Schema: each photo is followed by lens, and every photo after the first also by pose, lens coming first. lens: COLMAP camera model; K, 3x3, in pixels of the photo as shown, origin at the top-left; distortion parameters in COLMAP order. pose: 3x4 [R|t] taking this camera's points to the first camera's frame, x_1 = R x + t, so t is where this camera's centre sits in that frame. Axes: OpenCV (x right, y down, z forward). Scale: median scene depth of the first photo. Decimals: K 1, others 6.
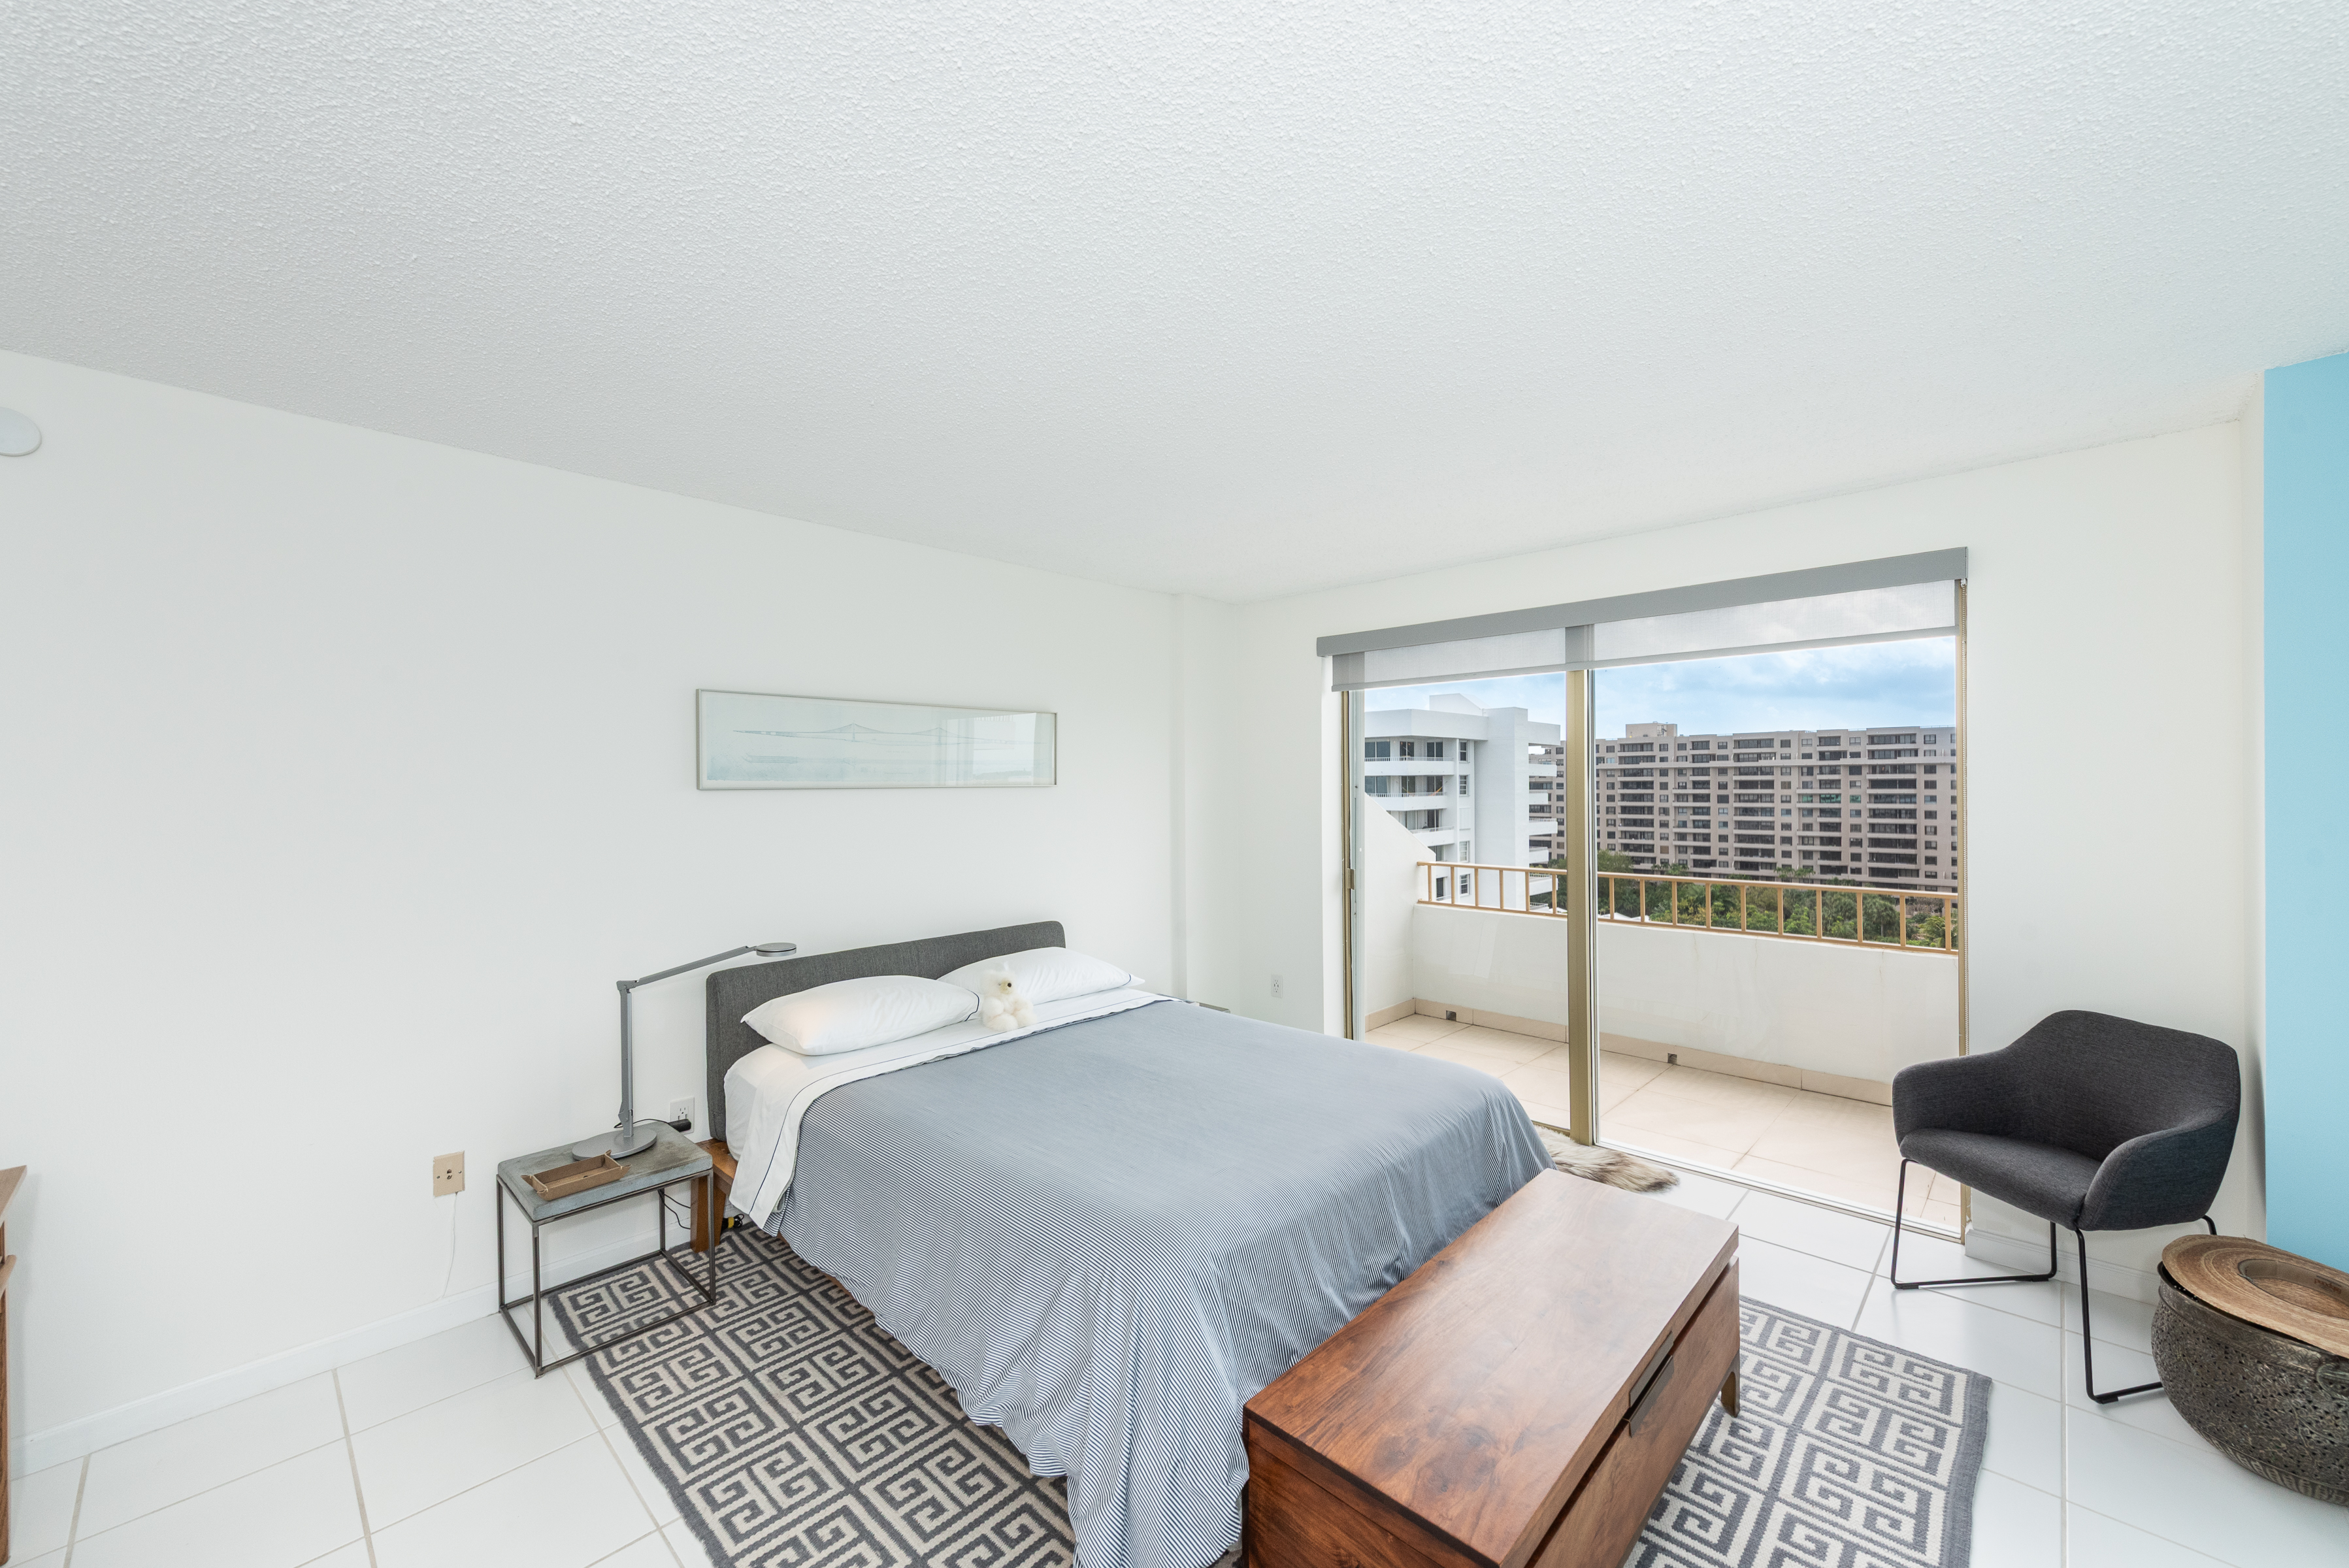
lens RADIAL K [[917.6, 0, 1174.5], [0, 917.6, 784.0], [0, 0, 1]] dist [-0.001019, 0.000042]
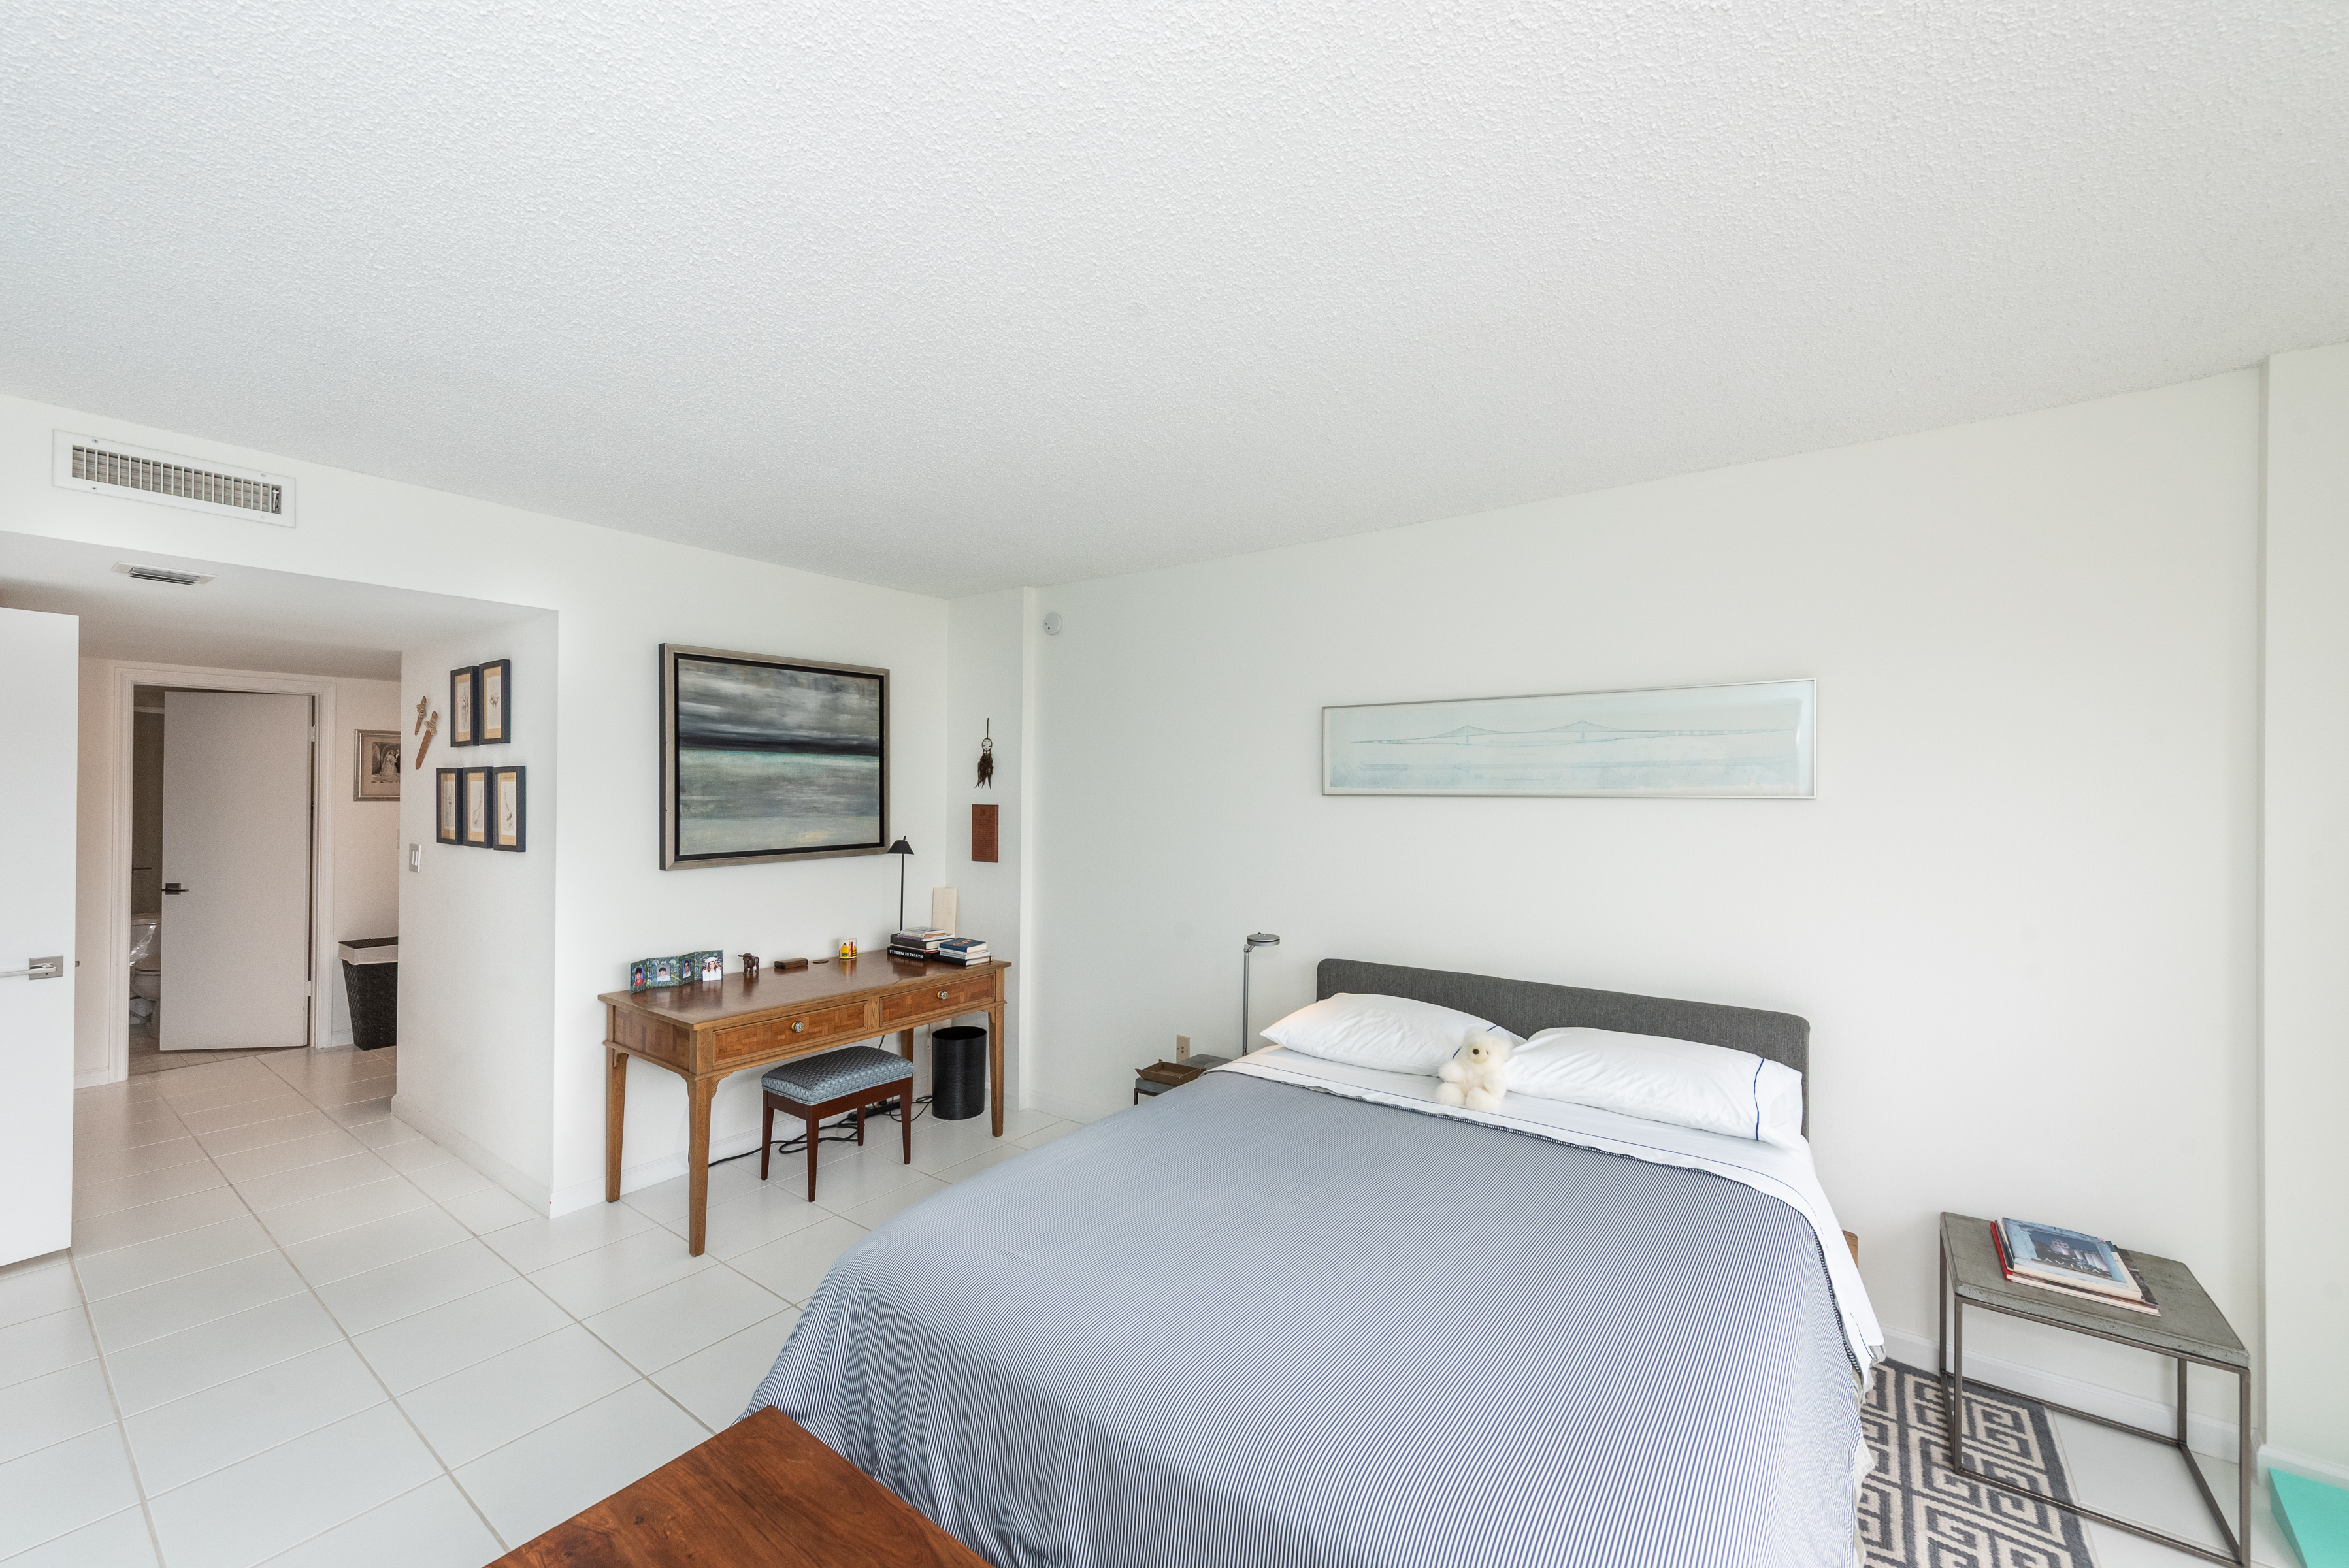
lens RADIAL K [[929.0, 0, 1174.5], [0, 929.0, 784.0], [0, 0, 1]] dist [0.022574, 0.000116]
pose [[0.116414, -0.003203, -0.993196, 0.559940], [-0.010251, 0.999938, -0.004426, -0.001033], [0.993148, 0.010697, 0.116374, 0.636827]]
